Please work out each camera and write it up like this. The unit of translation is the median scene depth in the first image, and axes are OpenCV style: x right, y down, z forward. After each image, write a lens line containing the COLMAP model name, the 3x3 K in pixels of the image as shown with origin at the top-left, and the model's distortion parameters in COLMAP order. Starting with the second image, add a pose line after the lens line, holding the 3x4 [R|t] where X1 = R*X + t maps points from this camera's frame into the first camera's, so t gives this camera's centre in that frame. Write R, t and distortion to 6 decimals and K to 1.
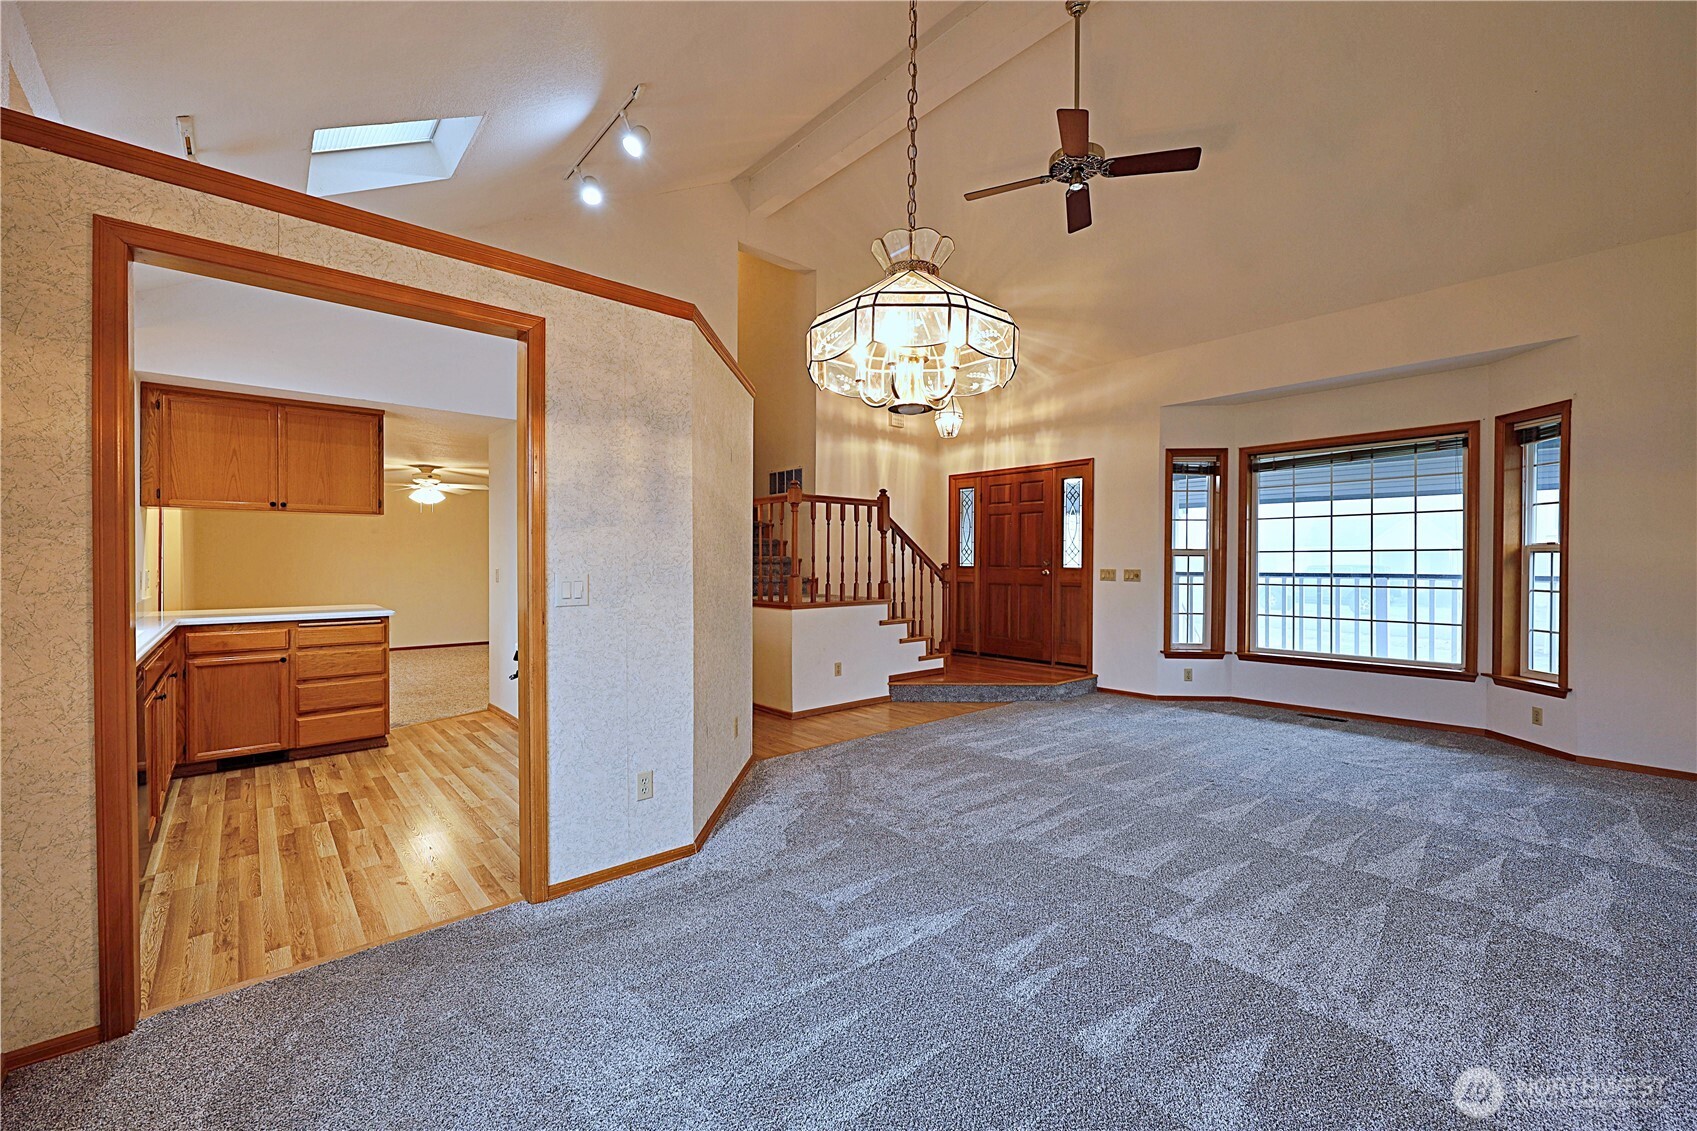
lens RADIAL K [[692.5, 0, 848.2], [0, 692.5, 565.1], [0, 0, 1]] dist [-0.001455, -0.000149]
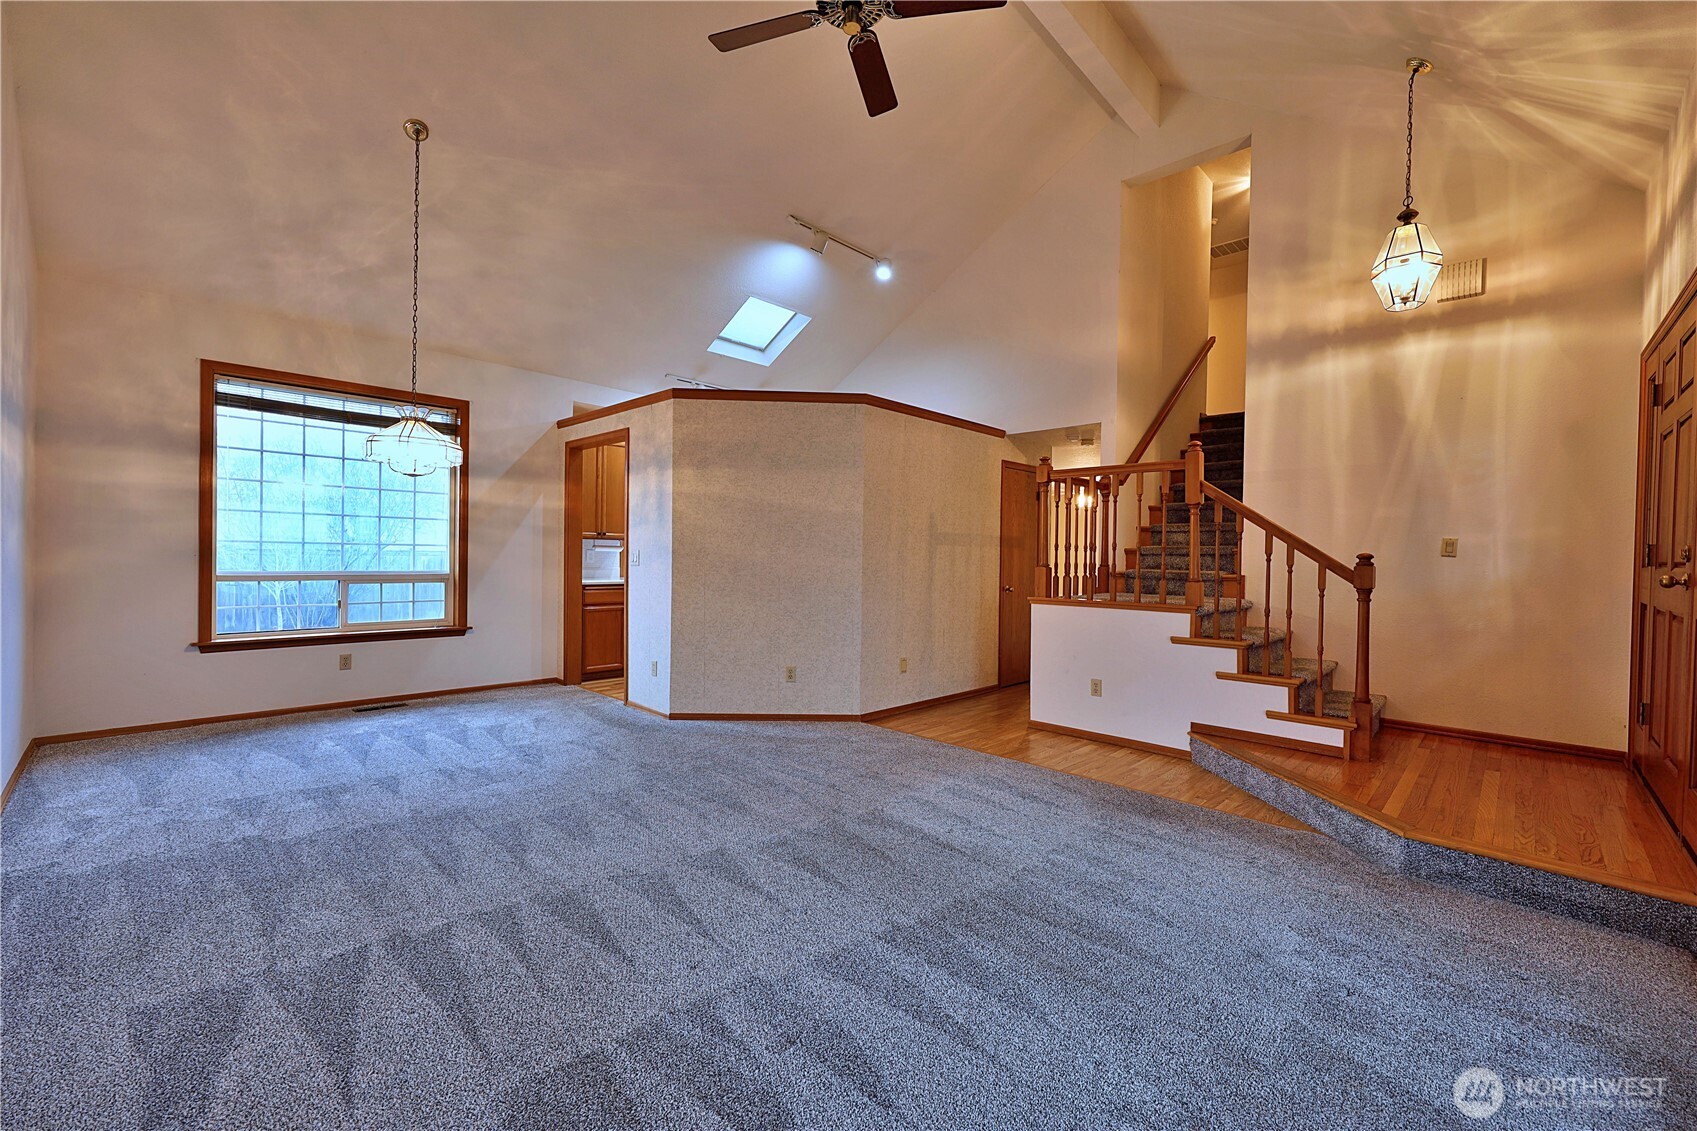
lens RADIAL K [[692.5, 0, 846.1], [0, 692.5, 559.4], [0, 0, 1]] dist [-0.001455, -0.000149]
pose [[0.072840, 0.005535, -0.997328, 0.705551], [-0.022683, 0.999735, 0.003891, 0.008881], [0.997086, 0.022339, 0.072946, 0.627031]]
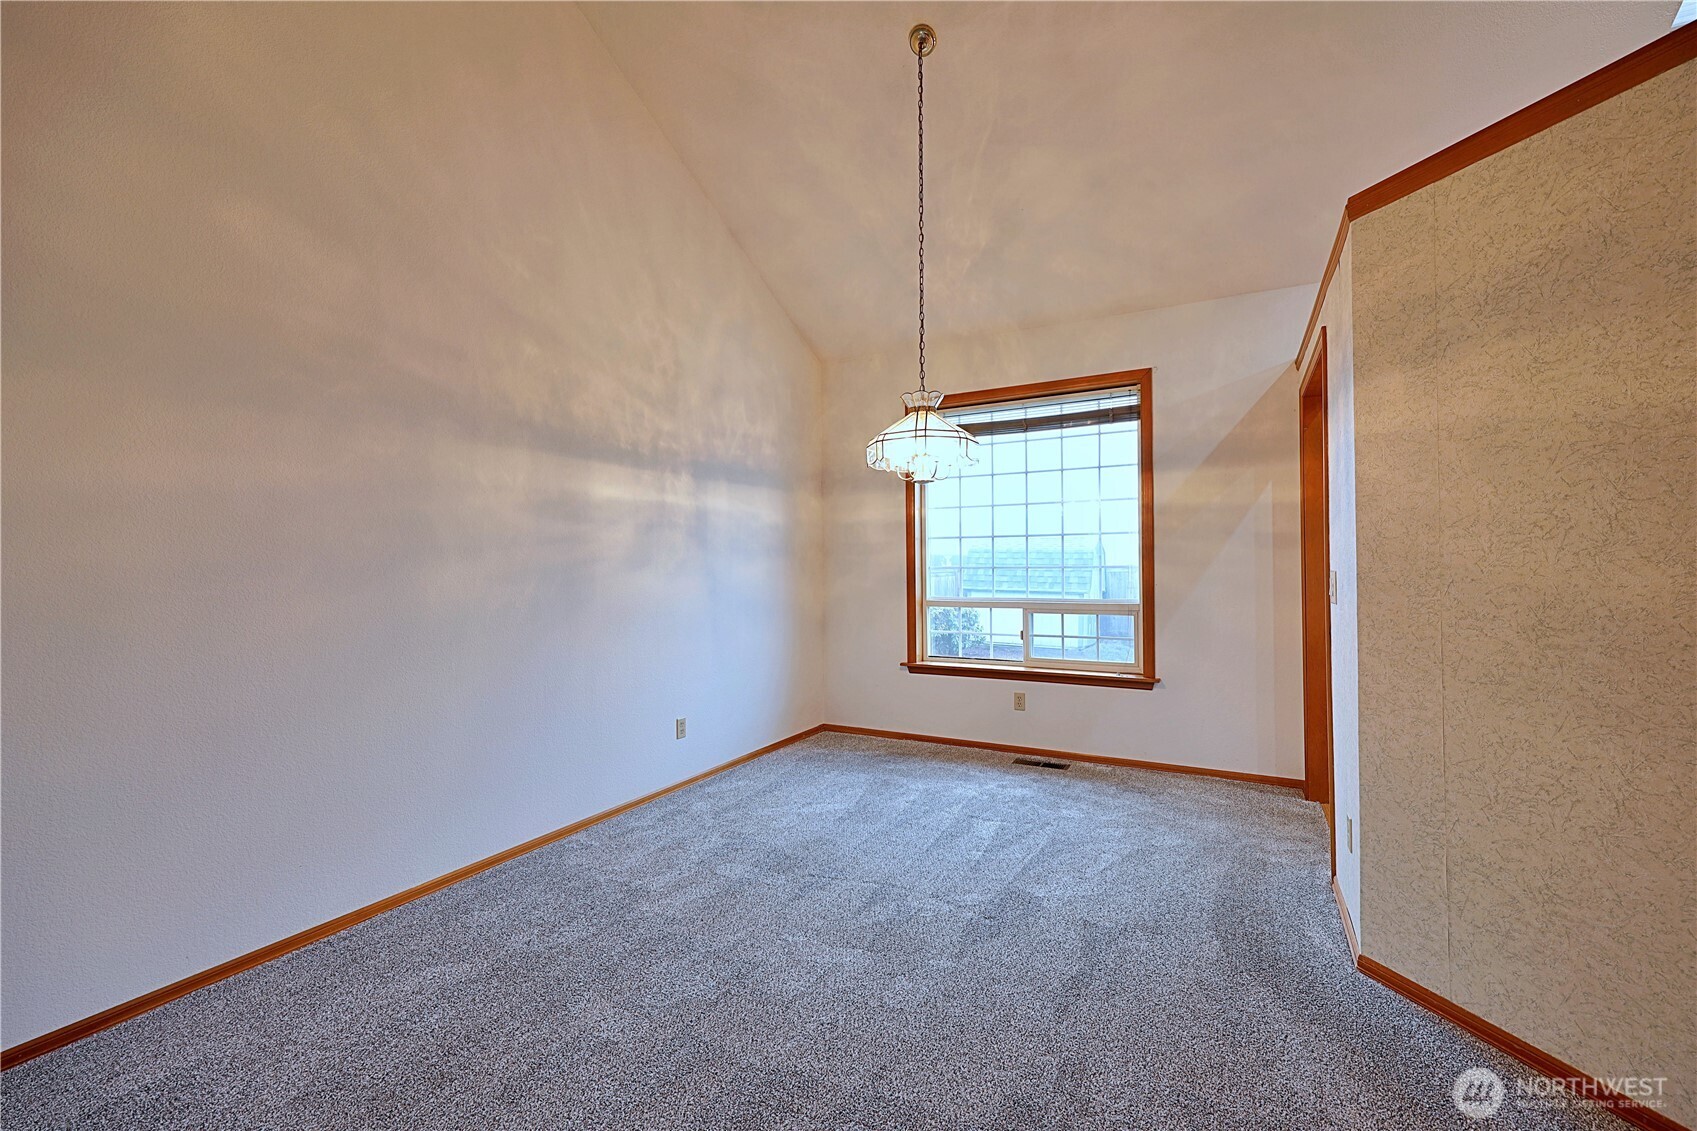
lens RADIAL K [[692.5, 0, 853.5], [0, 692.5, 560.3], [0, 0, 1]] dist [-0.001455, -0.000149]
pose [[-0.941659, 0.005652, -0.336521, 0.241617], [0.006328, 0.999980, -0.000914, -0.001529], [0.336509, -0.002990, -0.941676, 0.724368]]
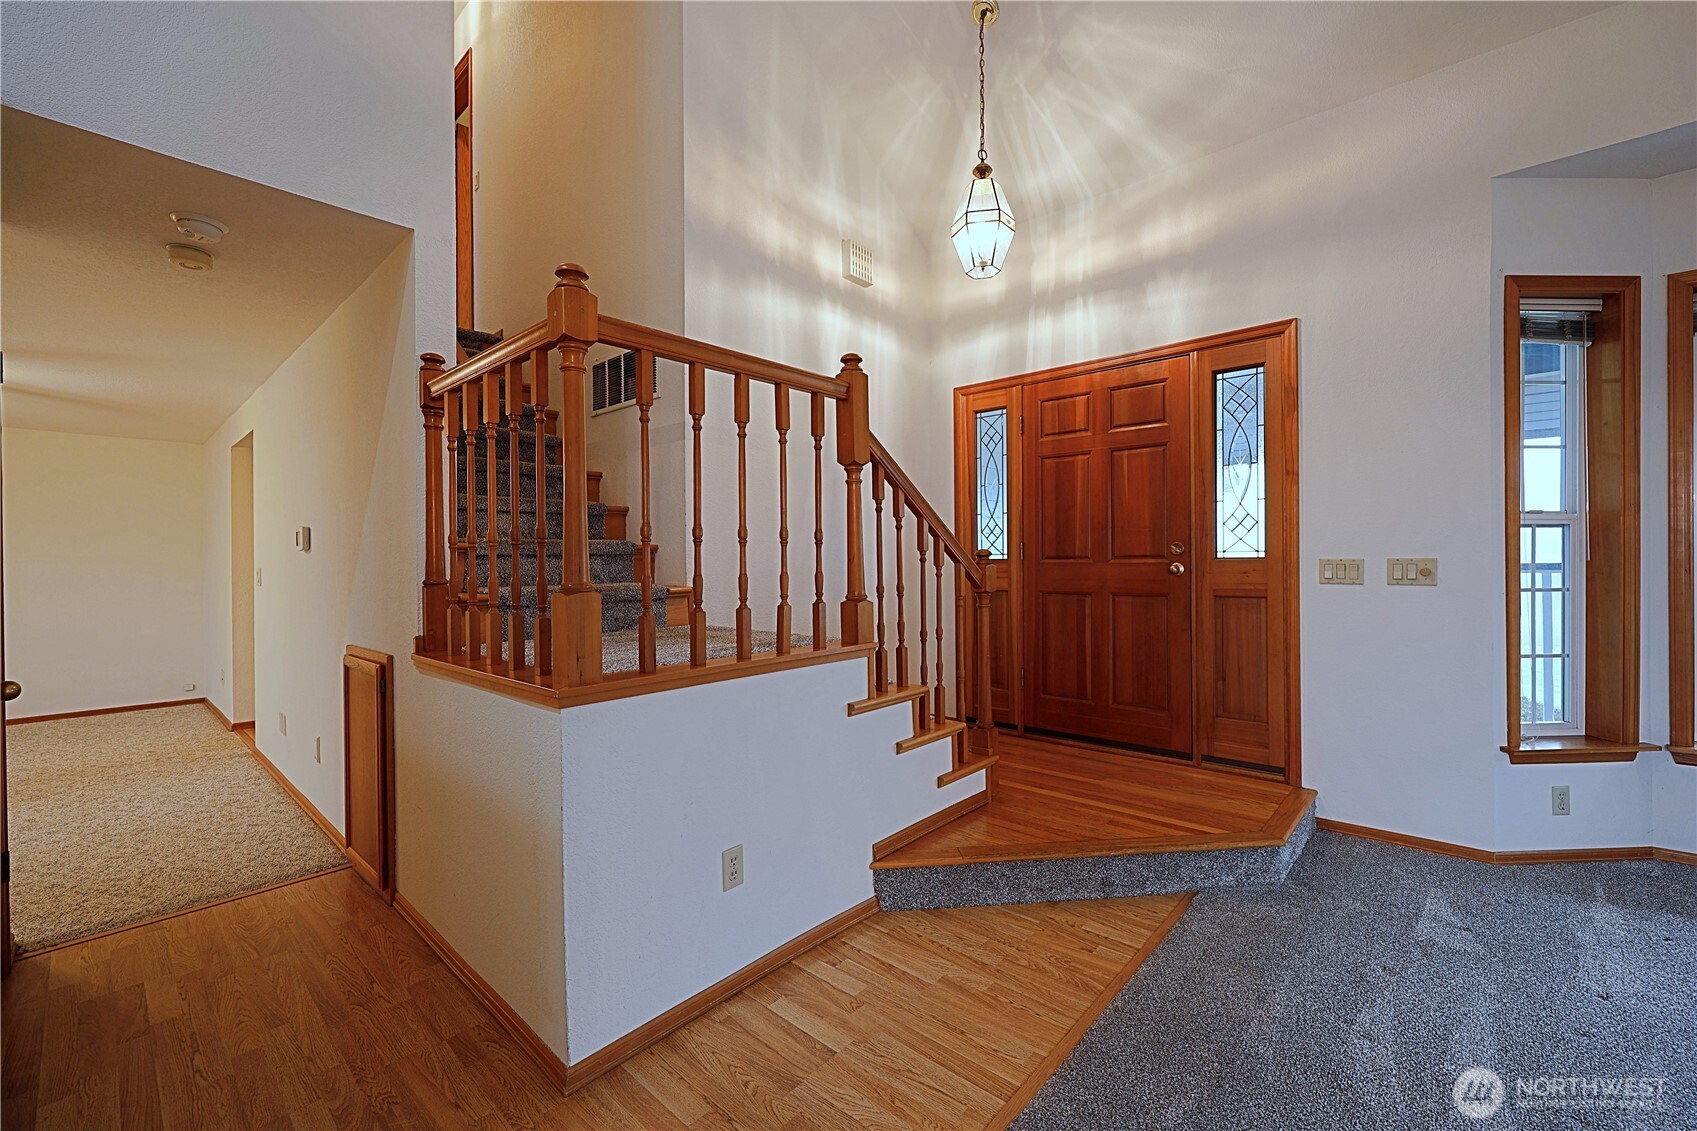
lens RADIAL K [[692.5, 0, 854.1], [0, 692.5, 564.3], [0, 0, 1]] dist [-0.001455, -0.000149]
pose [[0.992430, -0.013569, 0.122058, 0.004227], [0.014106, 0.999894, -0.003534, 0.006923], [-0.121998, 0.005229, 0.992517, 0.631974]]
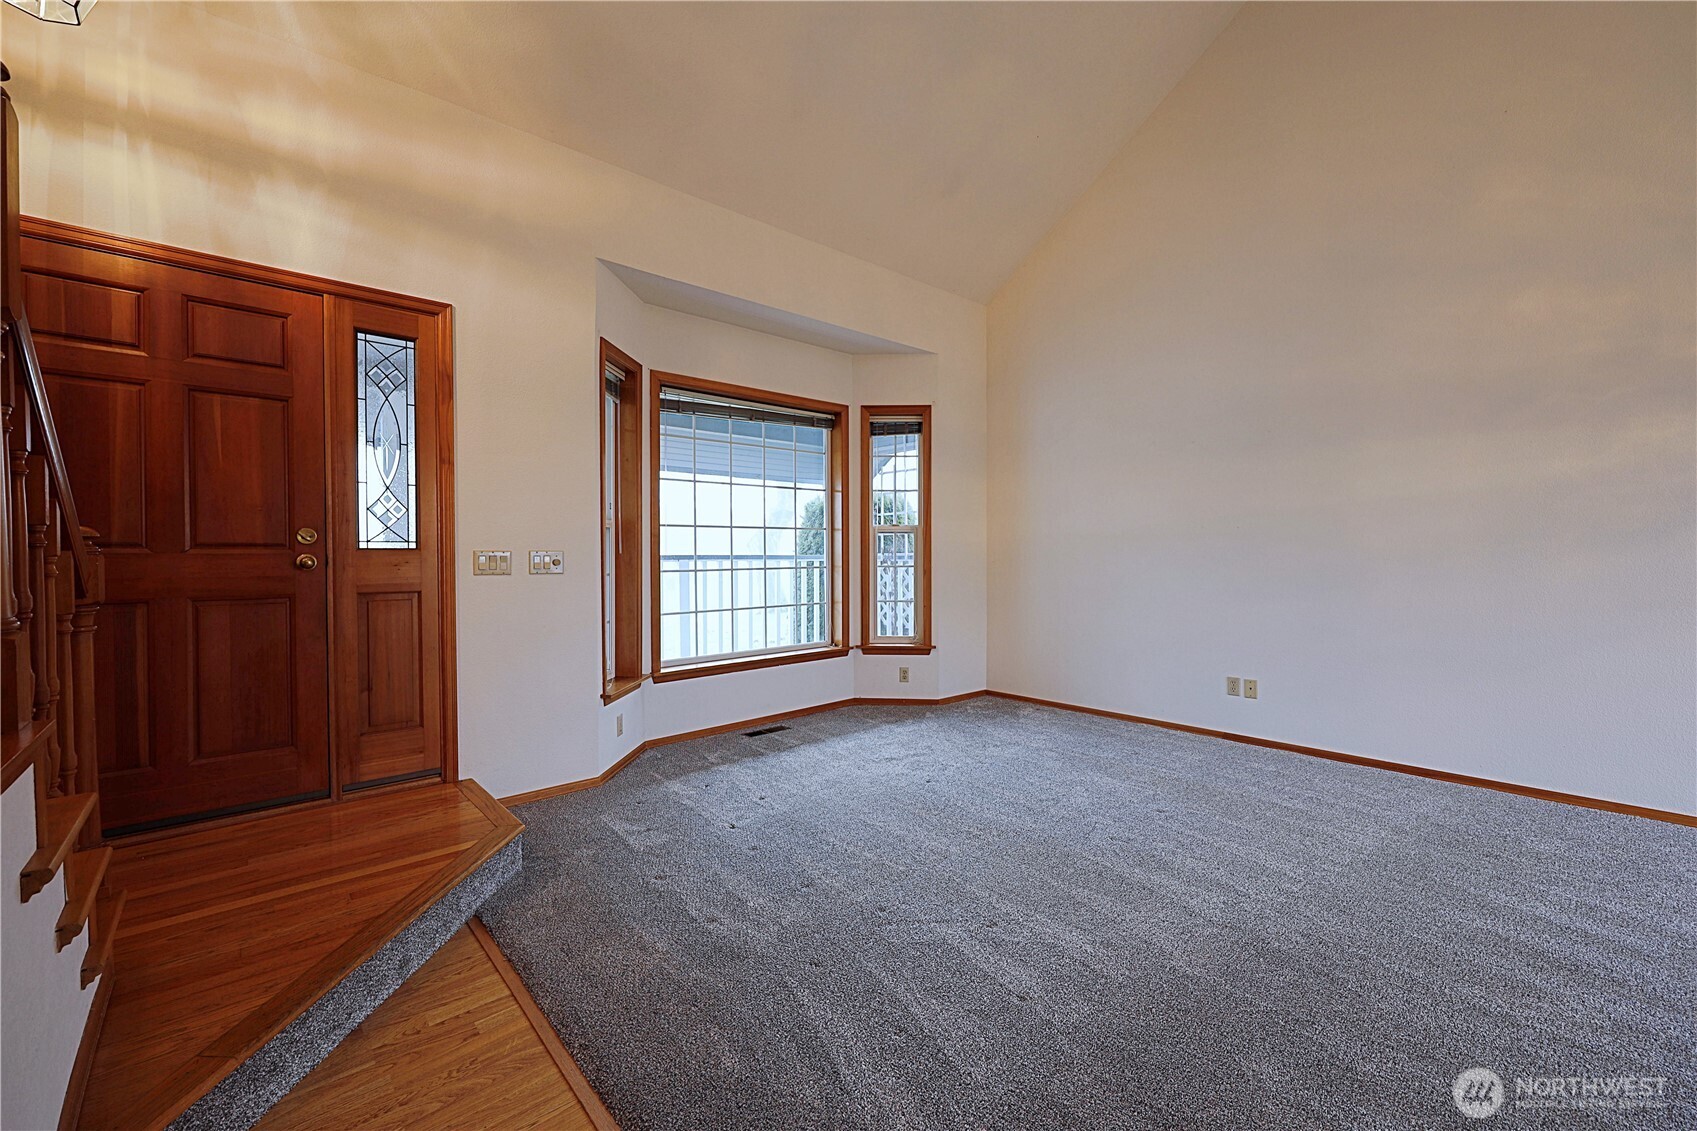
lens RADIAL K [[692.5, 0, 855.7], [0, 692.5, 565.8], [0, 0, 1]] dist [-0.001455, -0.000149]
pose [[-0.015515, -0.021300, 0.999653, -0.113837], [0.009548, 0.999724, 0.021450, 0.008724], [-0.999834, 0.009878, -0.015308, 0.811644]]
